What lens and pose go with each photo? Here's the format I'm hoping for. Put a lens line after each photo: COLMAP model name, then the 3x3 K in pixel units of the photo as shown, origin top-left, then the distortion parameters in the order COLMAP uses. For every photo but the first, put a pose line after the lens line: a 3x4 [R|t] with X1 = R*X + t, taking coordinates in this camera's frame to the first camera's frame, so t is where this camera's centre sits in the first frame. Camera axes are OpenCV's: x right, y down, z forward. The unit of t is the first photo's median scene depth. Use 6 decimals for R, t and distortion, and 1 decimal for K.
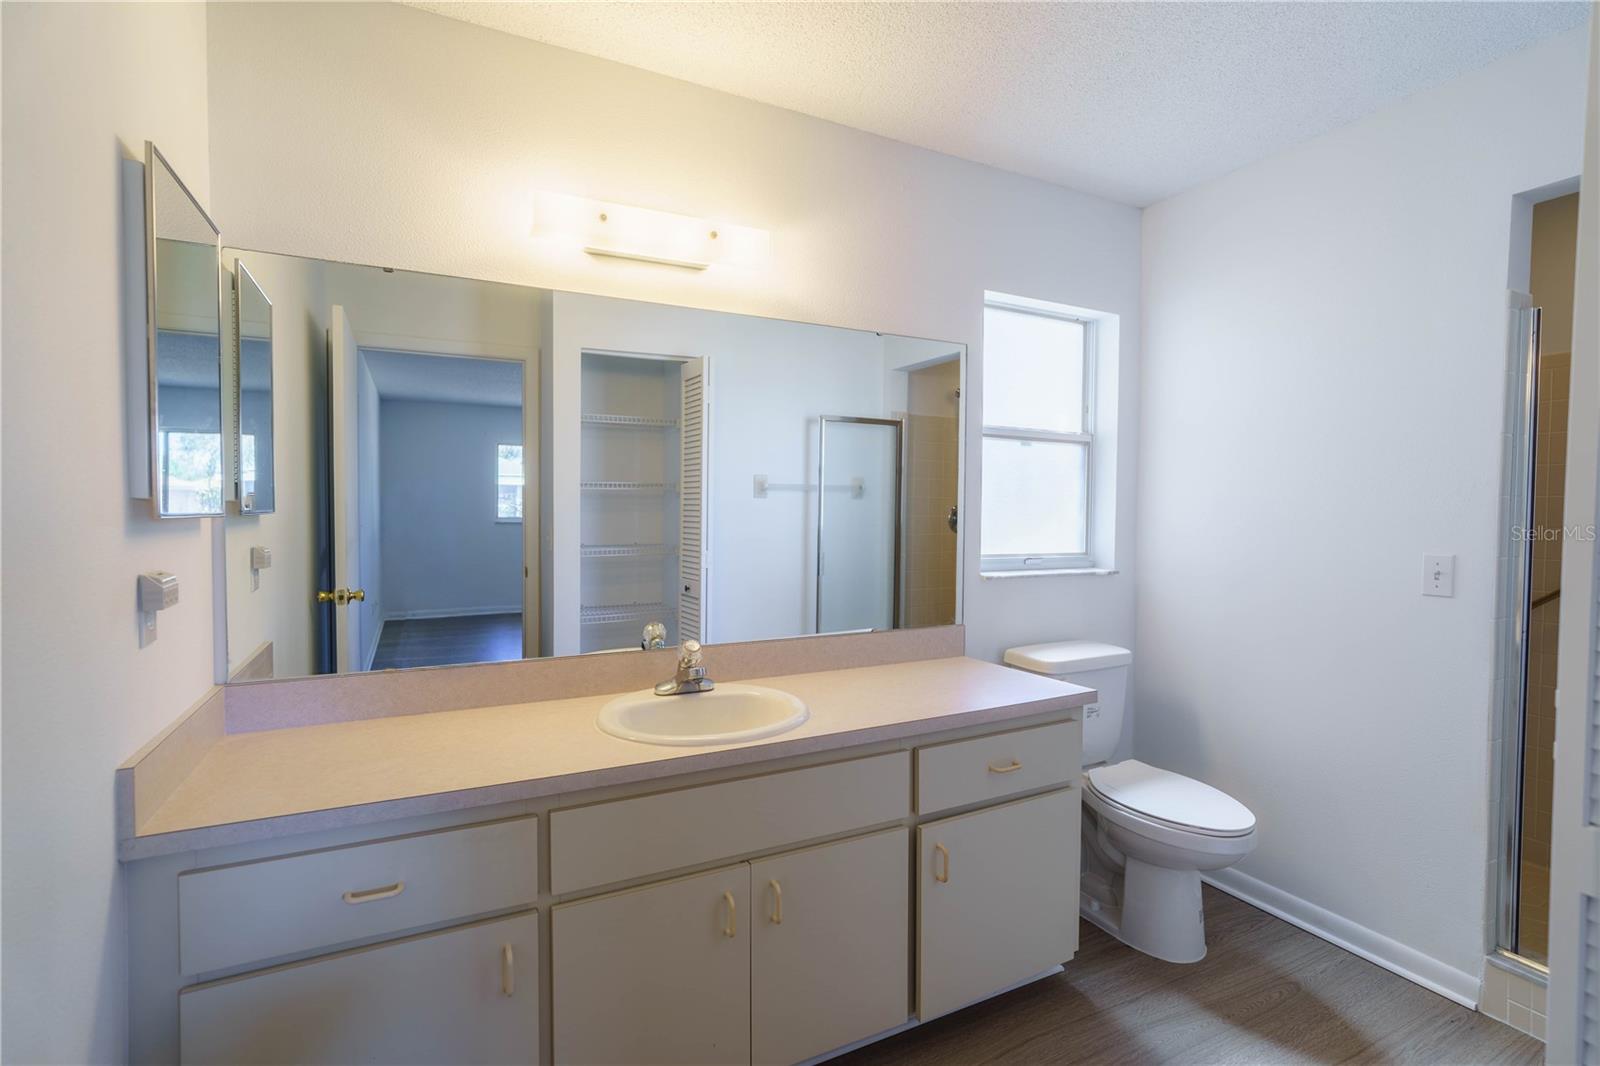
lens RADIAL K [[744.9, 0, 804.3], [0, 744.9, 534.5], [0, 0, 1]] dist [-0.010128, -0.000196]
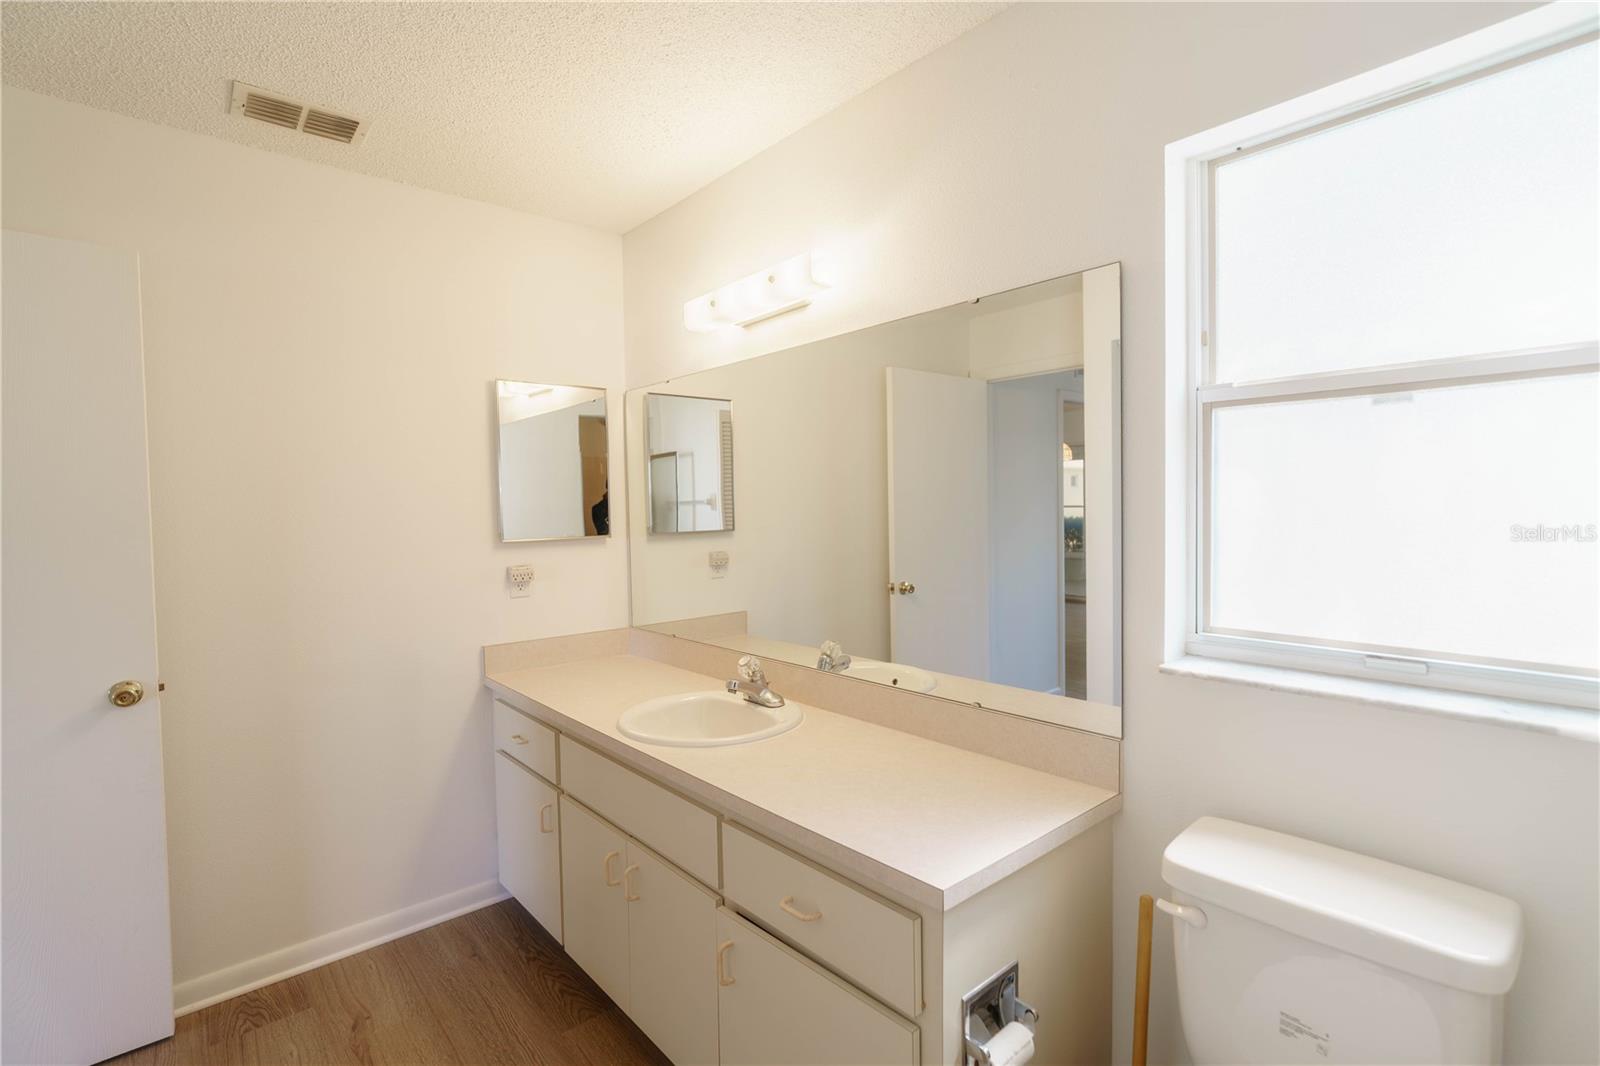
lens RADIAL K [[744.9, 0, 804.3], [0, 744.9, 534.5], [0, 0, 1]] dist [-0.010128, -0.000196]
pose [[0.247338, 0.025403, -0.968596, 0.882336], [-0.012132, 0.999659, 0.023120, -0.063088], [0.968853, 0.006032, 0.247562, 0.752379]]
